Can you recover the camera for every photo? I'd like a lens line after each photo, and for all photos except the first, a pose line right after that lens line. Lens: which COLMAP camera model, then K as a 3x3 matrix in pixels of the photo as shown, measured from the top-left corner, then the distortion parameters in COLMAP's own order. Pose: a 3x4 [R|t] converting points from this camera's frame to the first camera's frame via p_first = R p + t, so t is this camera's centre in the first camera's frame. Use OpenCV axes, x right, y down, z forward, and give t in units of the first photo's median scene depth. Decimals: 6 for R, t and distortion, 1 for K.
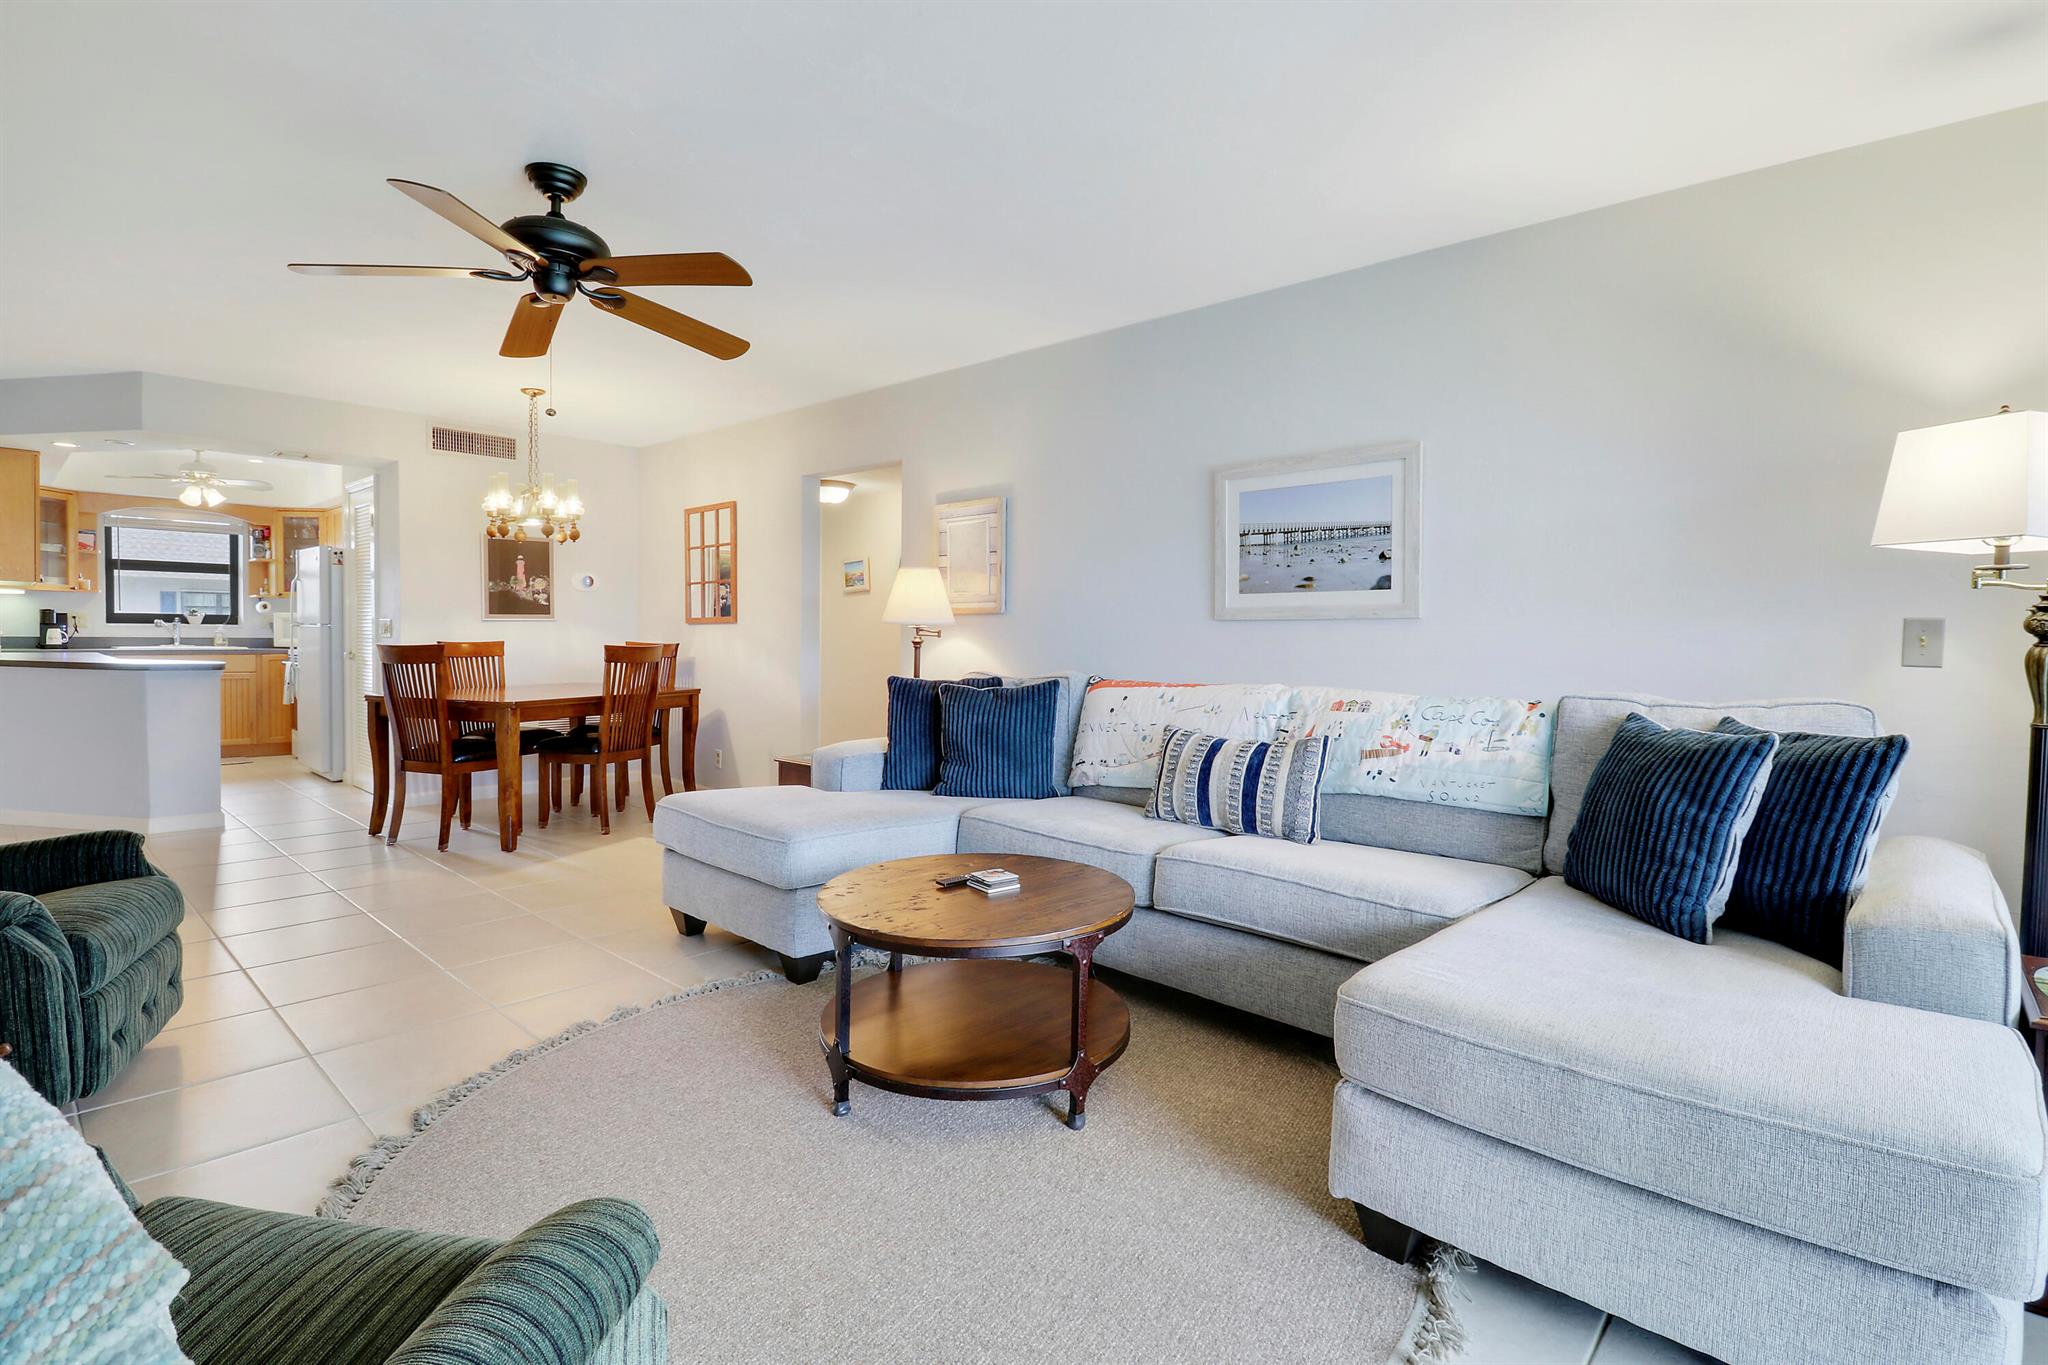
lens RADIAL K [[972.4, 0, 1033.8], [0, 972.4, 663.7], [0, 0, 1]] dist [0.002624, -0.016118]
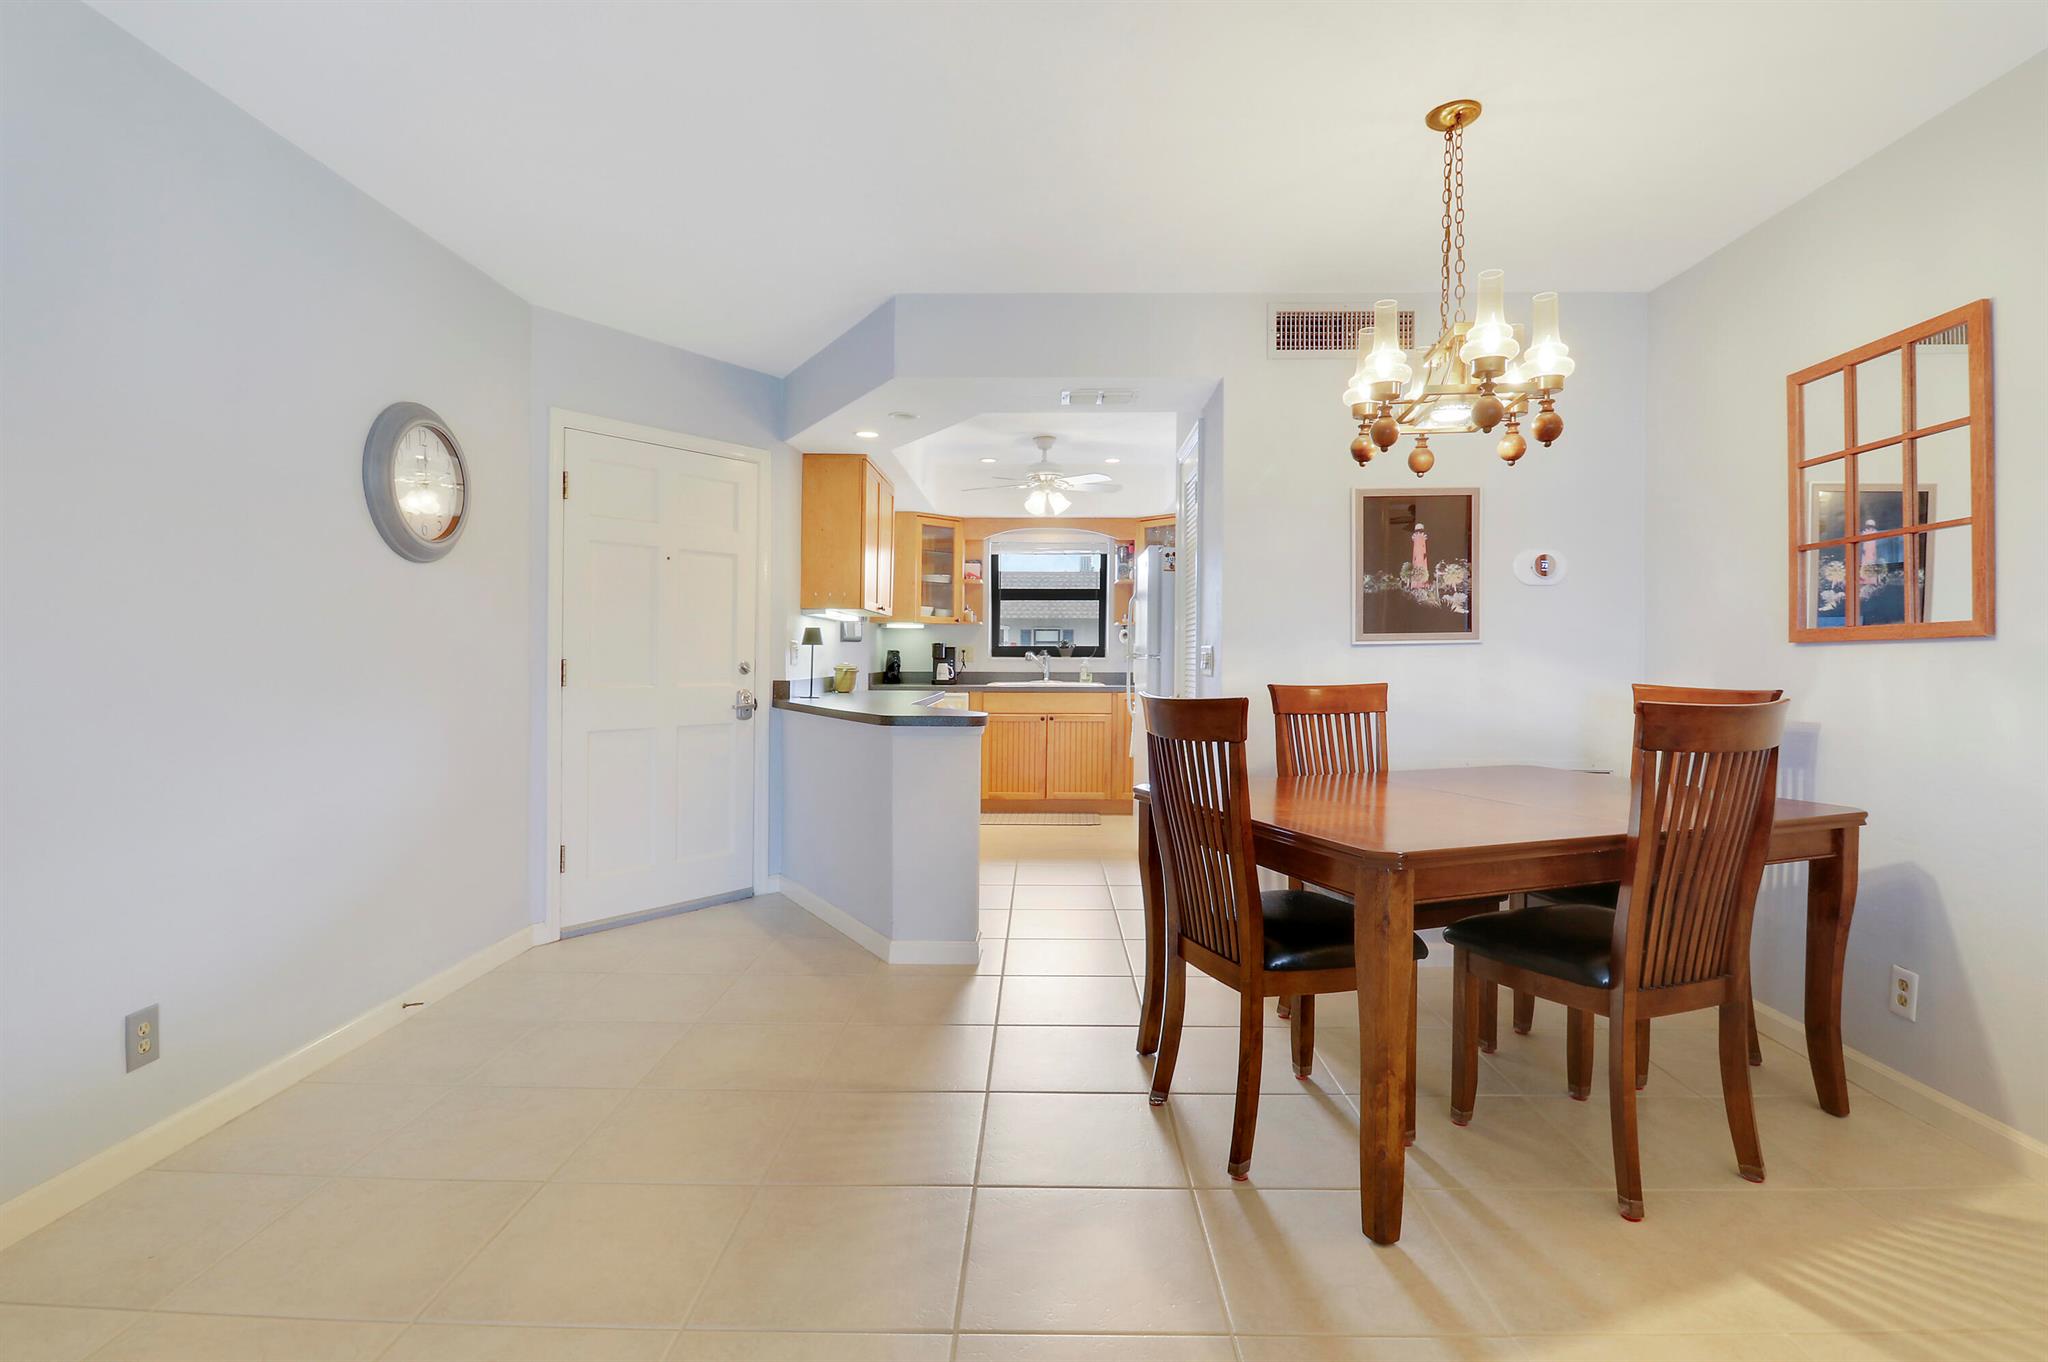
lens RADIAL K [[986.9, 0, 1013.8], [0, 986.9, 682.4], [0, 0, 1]] dist [-0.006150, 0.000357]
pose [[0.643371, 0.008099, -0.765512, -0.292648], [-0.016508, 0.999858, -0.003296, -0.020385], [0.765377, 0.014757, 0.643413, 0.550495]]
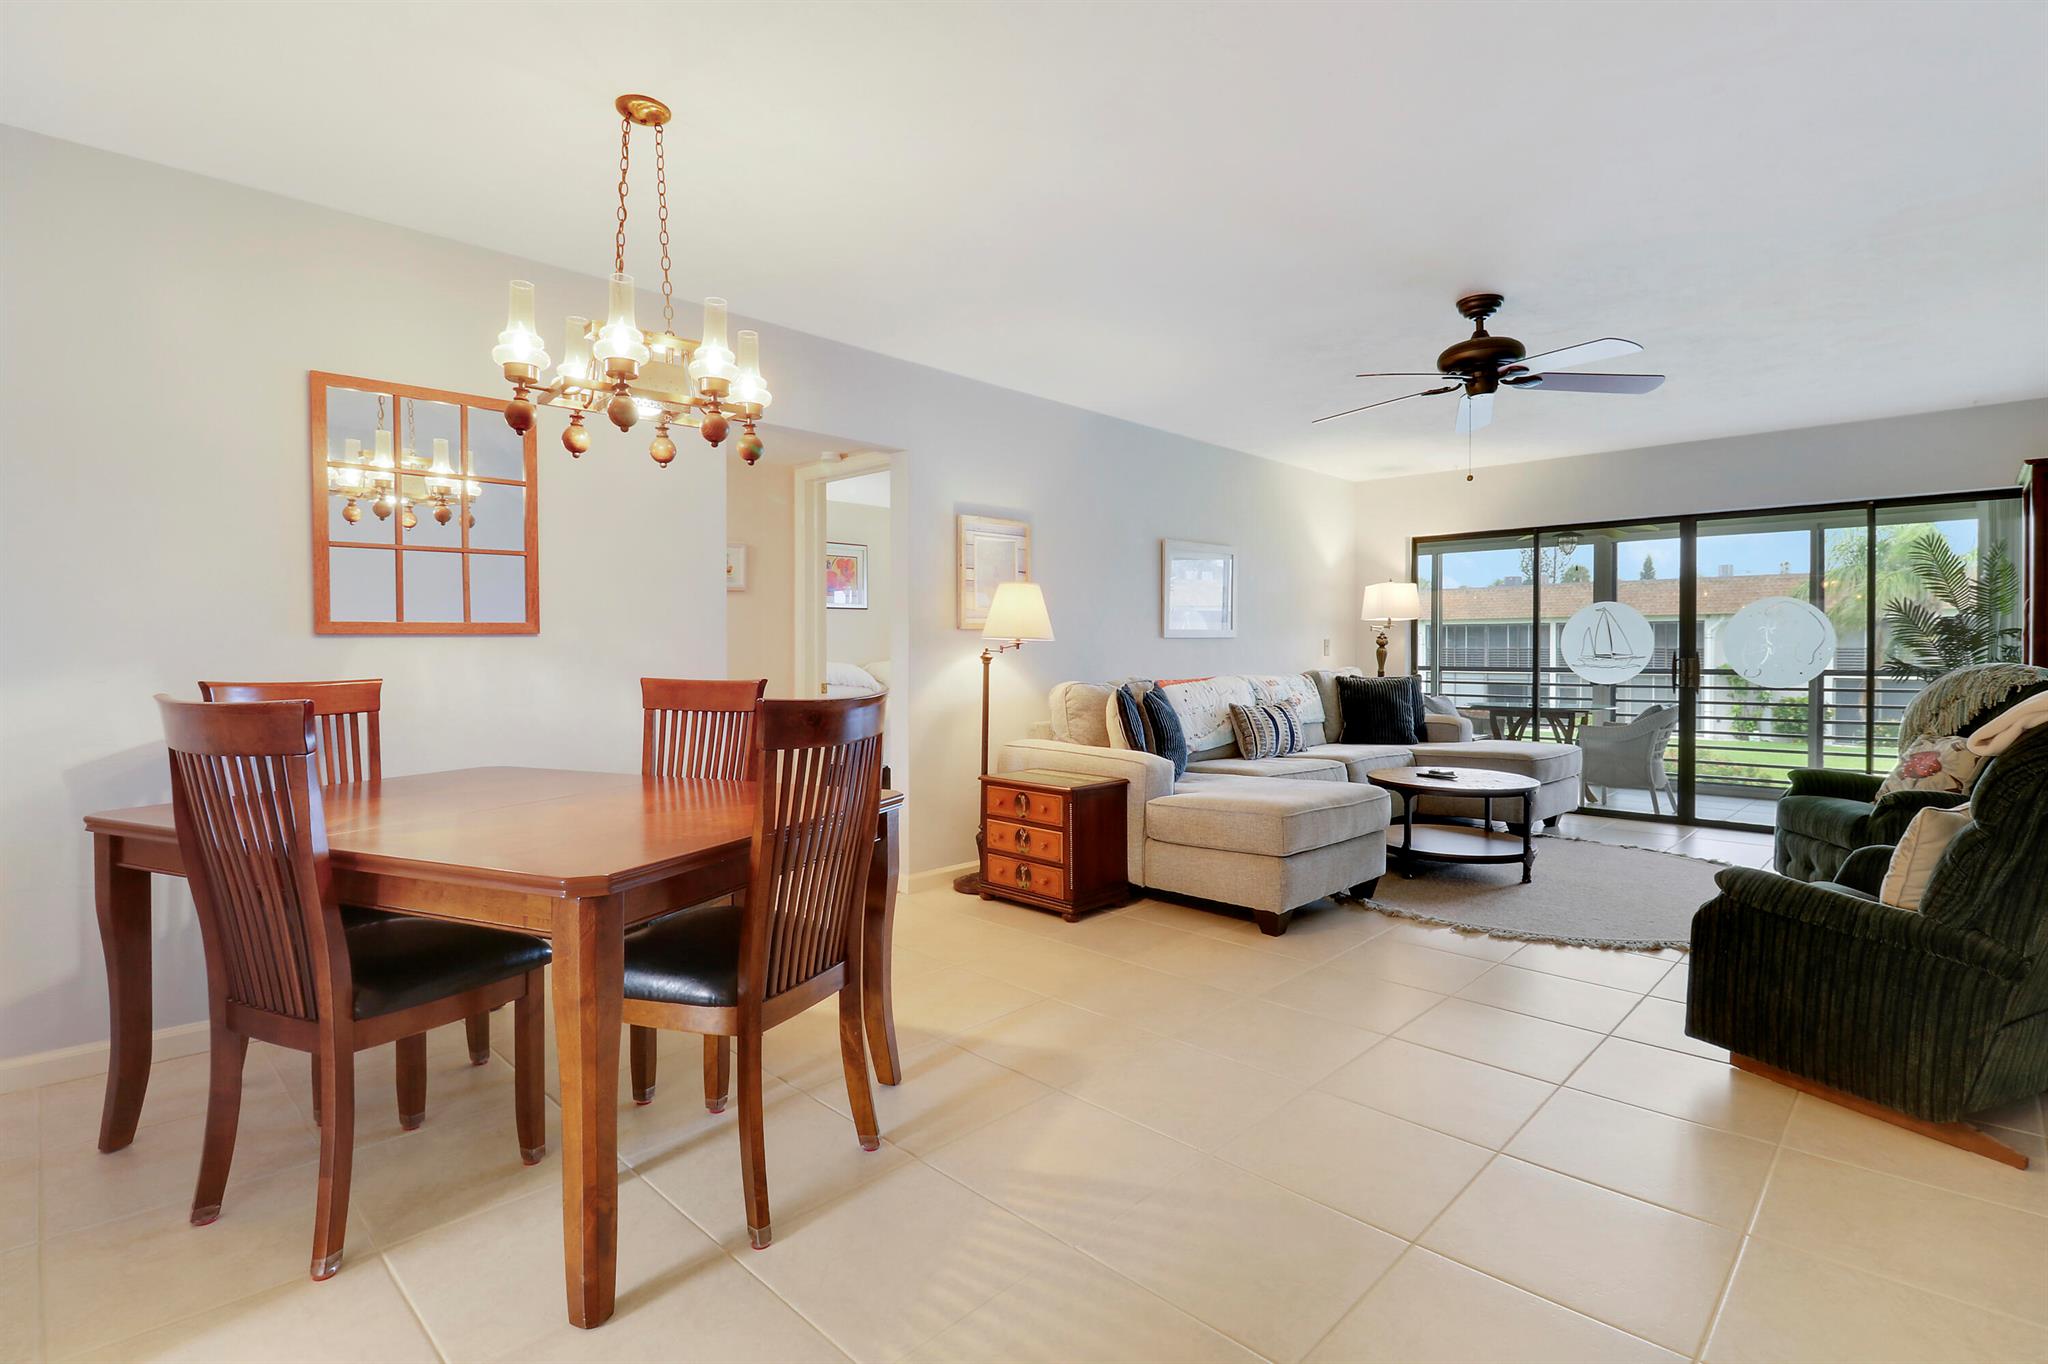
lens RADIAL K [[972.4, 0, 1033.8], [0, 972.4, 663.2], [0, 0, 1]] dist [0.002624, -0.016118]
pose [[0.031010, -0.028740, 0.999106, -0.910328], [0.030544, 0.999147, 0.027793, -0.035910], [-0.999052, 0.029655, 0.031862, 0.779902]]
